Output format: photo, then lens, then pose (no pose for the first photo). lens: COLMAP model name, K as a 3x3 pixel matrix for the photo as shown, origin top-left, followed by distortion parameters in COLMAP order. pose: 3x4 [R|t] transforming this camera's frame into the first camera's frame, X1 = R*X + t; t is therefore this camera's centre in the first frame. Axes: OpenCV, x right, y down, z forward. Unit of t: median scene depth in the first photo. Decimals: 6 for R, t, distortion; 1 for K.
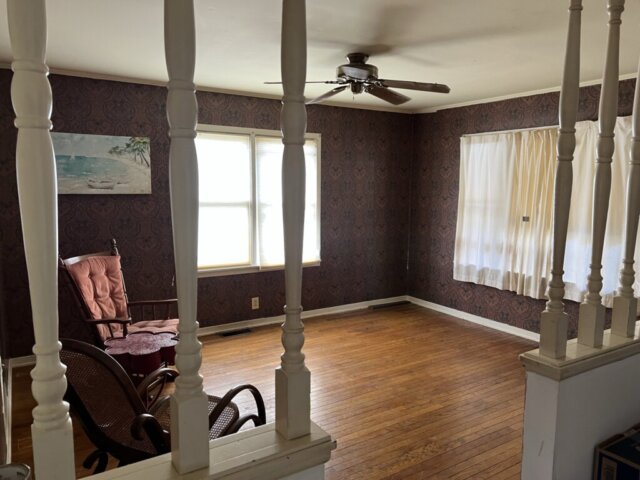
lens RADIAL K [[465.7, 0, 320.0], [0, 465.7, 240.0], [0, 0, 1]] dist [0.009111, -0.000238]
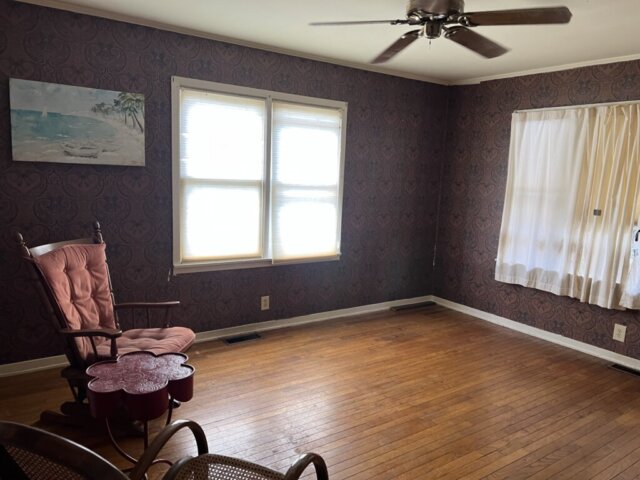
lens RADIAL K [[479.4, 0, 320.0], [0, 479.4, 240.0], [0, 0, 1]] dist [0.014293, 0.004757]
pose [[0.998923, 0.030103, 0.035301, -0.079704], [-0.031085, 0.999136, 0.027600, -0.004246], [-0.034440, -0.028668, 0.998996, 0.150024]]
